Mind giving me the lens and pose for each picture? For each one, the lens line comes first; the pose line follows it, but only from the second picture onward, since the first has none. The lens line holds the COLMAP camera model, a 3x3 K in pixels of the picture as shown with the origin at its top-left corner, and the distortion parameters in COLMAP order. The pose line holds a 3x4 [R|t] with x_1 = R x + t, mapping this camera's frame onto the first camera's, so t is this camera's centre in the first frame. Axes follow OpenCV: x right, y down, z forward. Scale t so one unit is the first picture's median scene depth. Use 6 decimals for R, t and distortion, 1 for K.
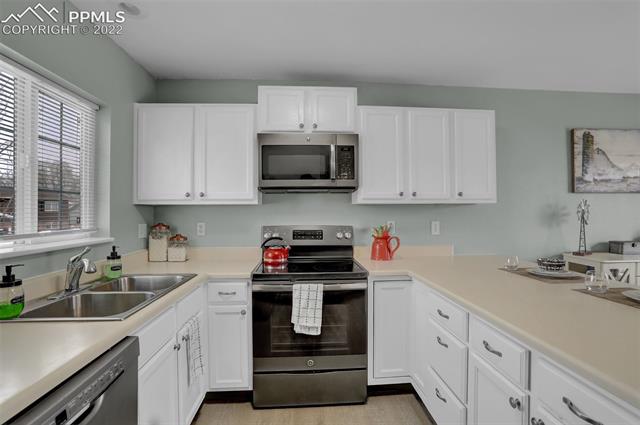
lens RADIAL K [[315.1, 0, 320.0], [0, 315.1, 212.5], [0, 0, 1]] dist [-0.052811, 0.000212]
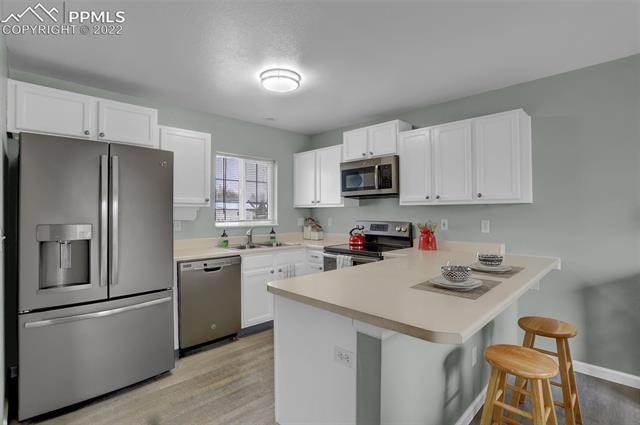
lens RADIAL K [[315.1, 0, 320.0], [0, 315.1, 212.5], [0, 0, 1]] dist [-0.052811, 0.000212]
pose [[0.656561, 0.003455, -0.754265, 0.918449], [0.002571, 0.999973, 0.006819, -0.007977], [0.754269, -0.006416, 0.656534, -0.146033]]
